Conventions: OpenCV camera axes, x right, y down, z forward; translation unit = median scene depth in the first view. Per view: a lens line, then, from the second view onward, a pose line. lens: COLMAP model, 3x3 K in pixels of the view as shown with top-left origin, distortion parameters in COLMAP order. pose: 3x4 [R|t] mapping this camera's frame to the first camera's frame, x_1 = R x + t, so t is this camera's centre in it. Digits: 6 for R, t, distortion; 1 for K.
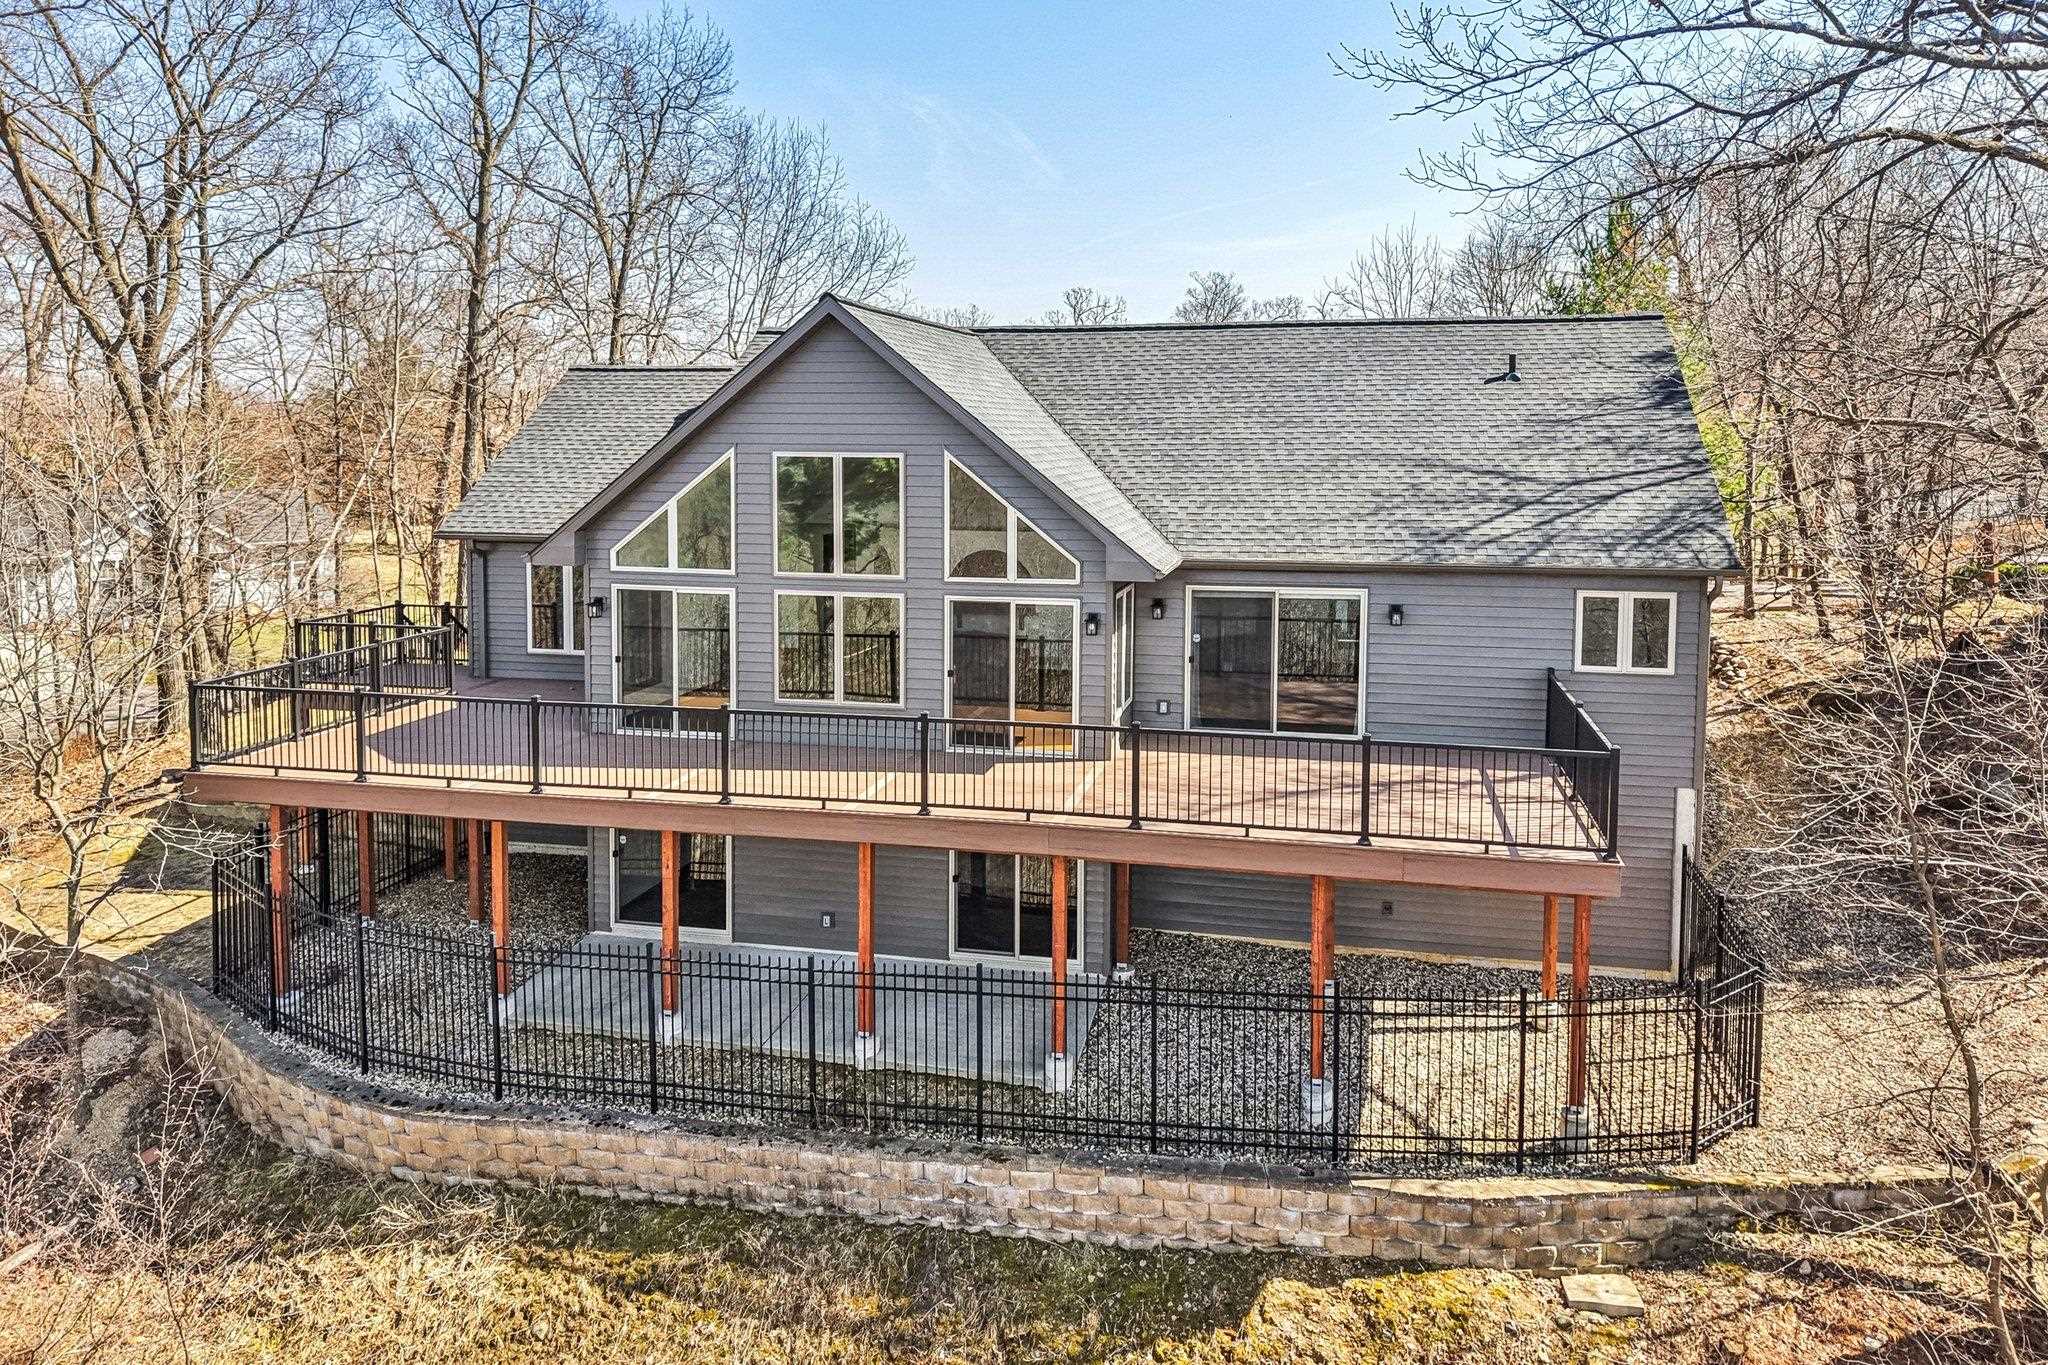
lens RADIAL K [[1451.4, 0, 1041.7], [0, 1451.4, 540.3], [0, 0, 1]] dist [-0.010569, -0.000200]
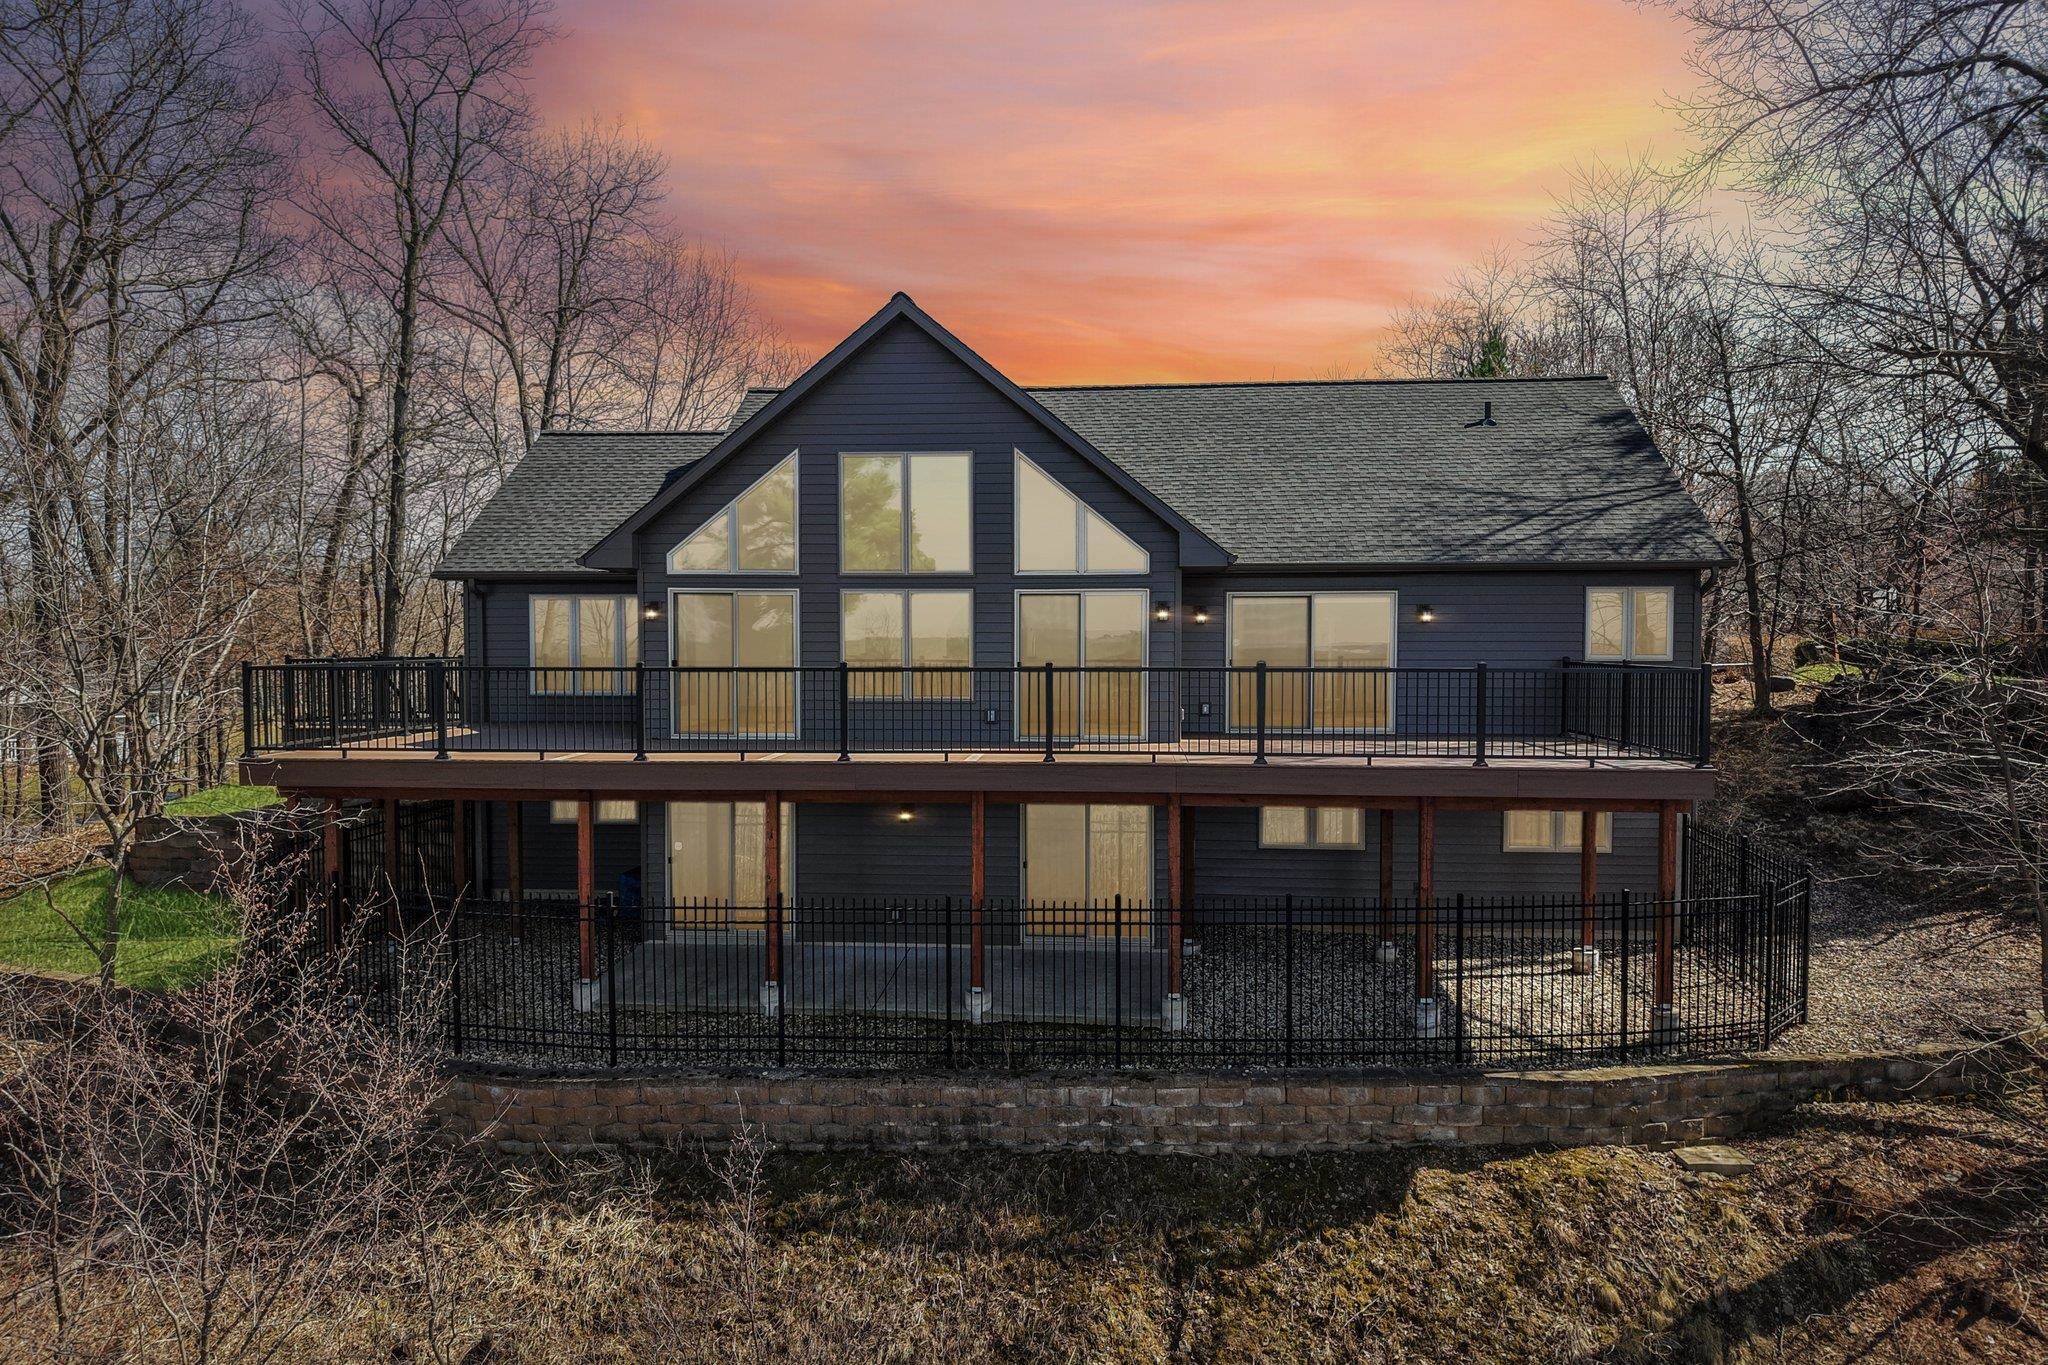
lens RADIAL K [[1375.0, 0, 1020.8], [0, 1375.0, 729.9], [0, 0, 1]] dist [-0.005593, -0.003759]
pose [[0.989123, -0.006592, 0.146940, -0.256864], [0.009462, 0.999778, -0.018837, 0.194355], [-0.146784, 0.020023, 0.988966, 0.040865]]
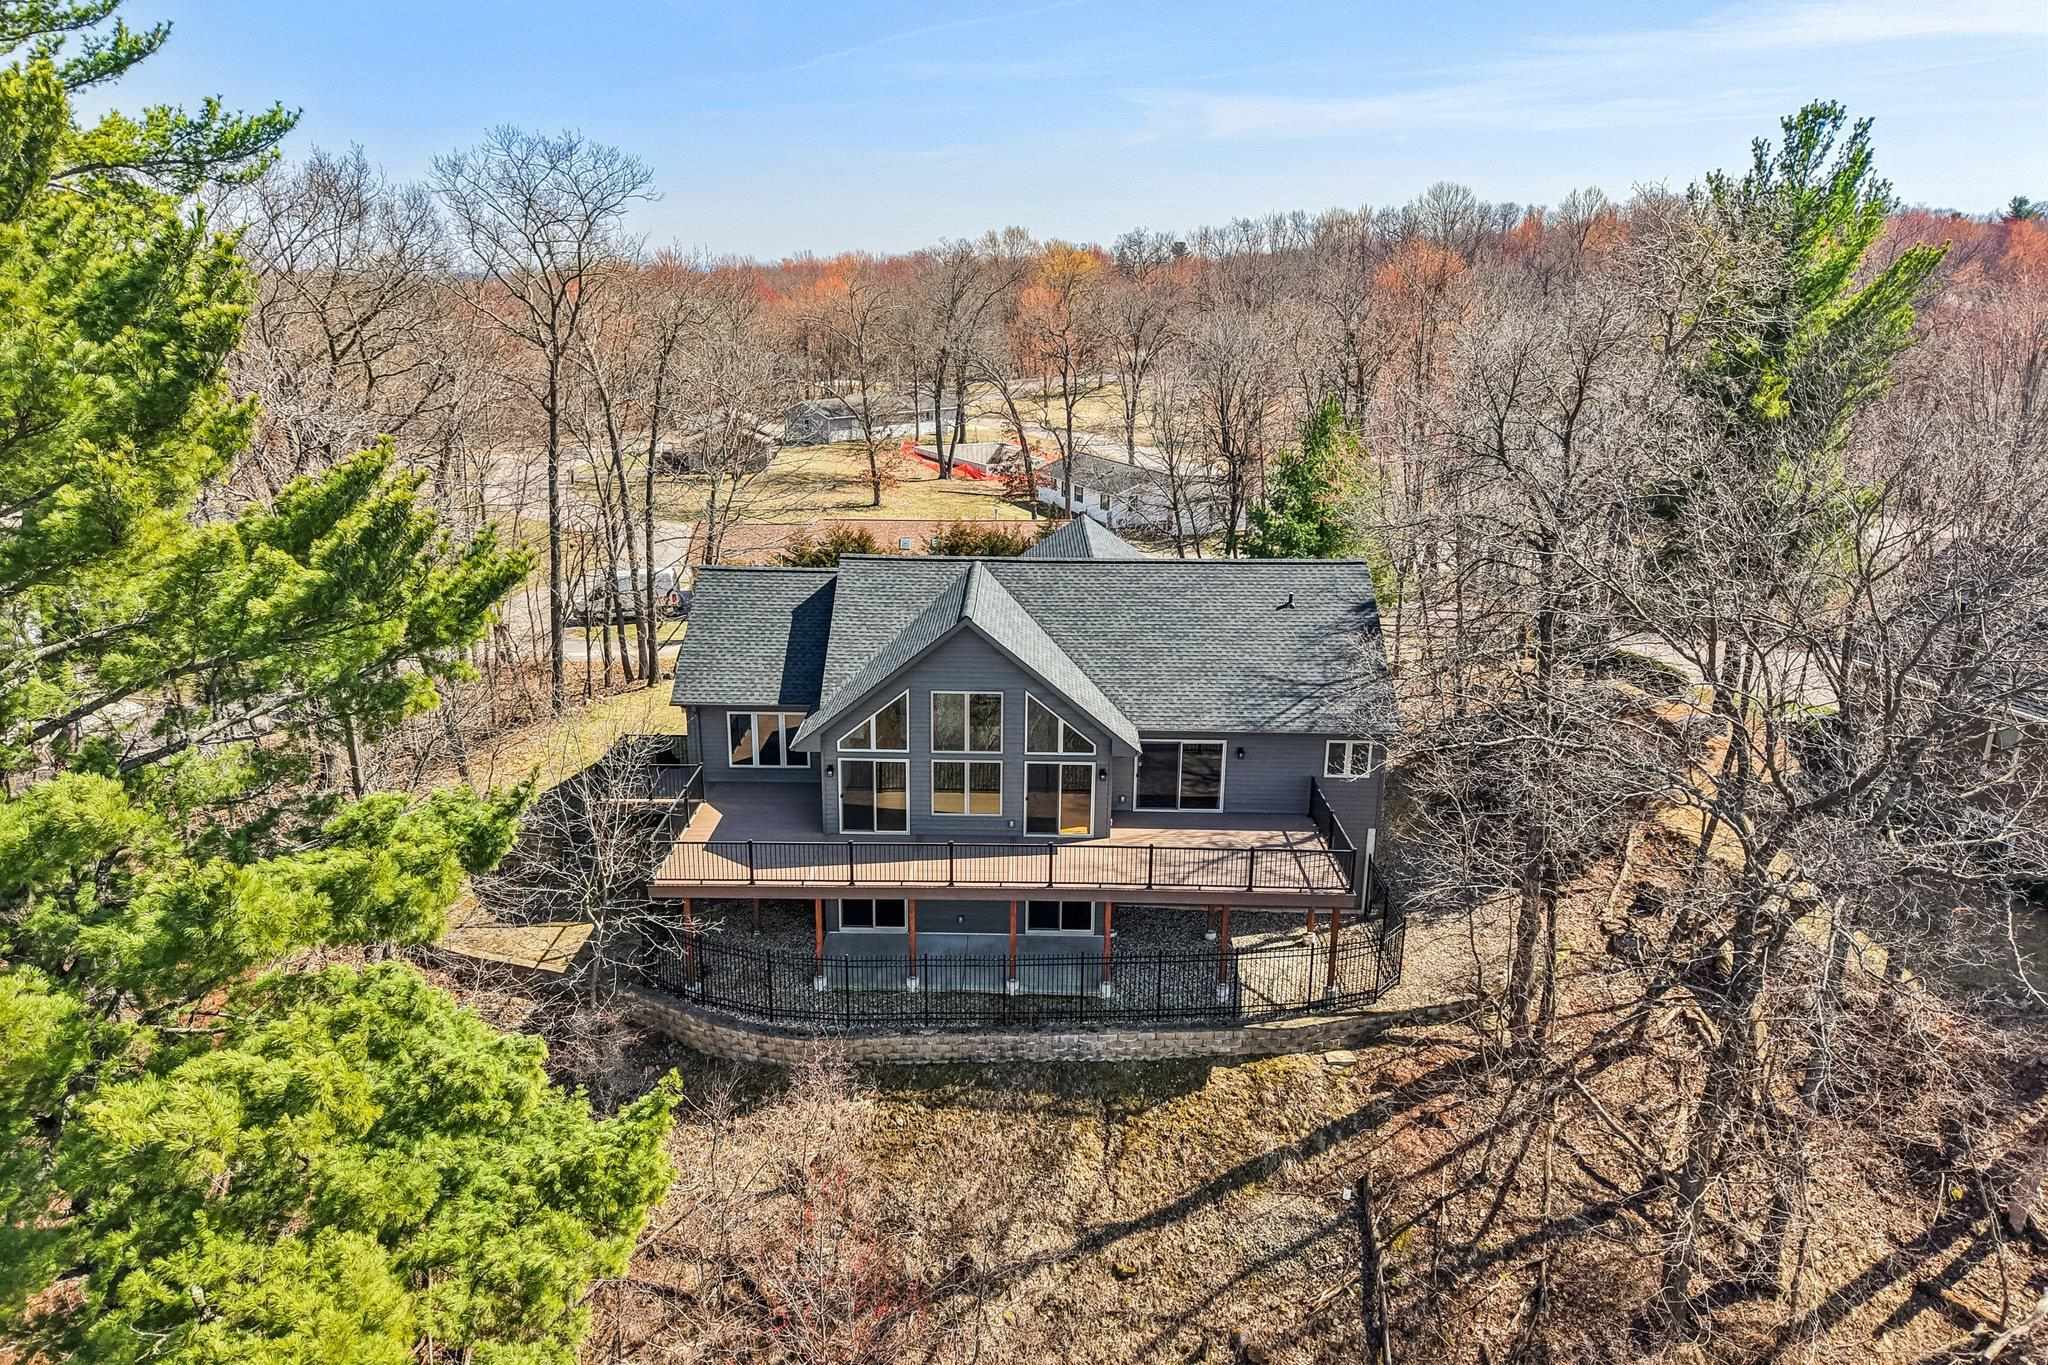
lens RADIAL K [[1374.5, 0, 1013.1], [0, 1374.5, 729.1], [0, 0, 1]] dist [-0.002345, 0.001084]
pose [[0.976472, -0.060002, 0.207130, -0.570334], [0.006199, 0.967925, 0.251164, -0.576768], [-0.215556, -0.243971, 0.945523, -0.903405]]
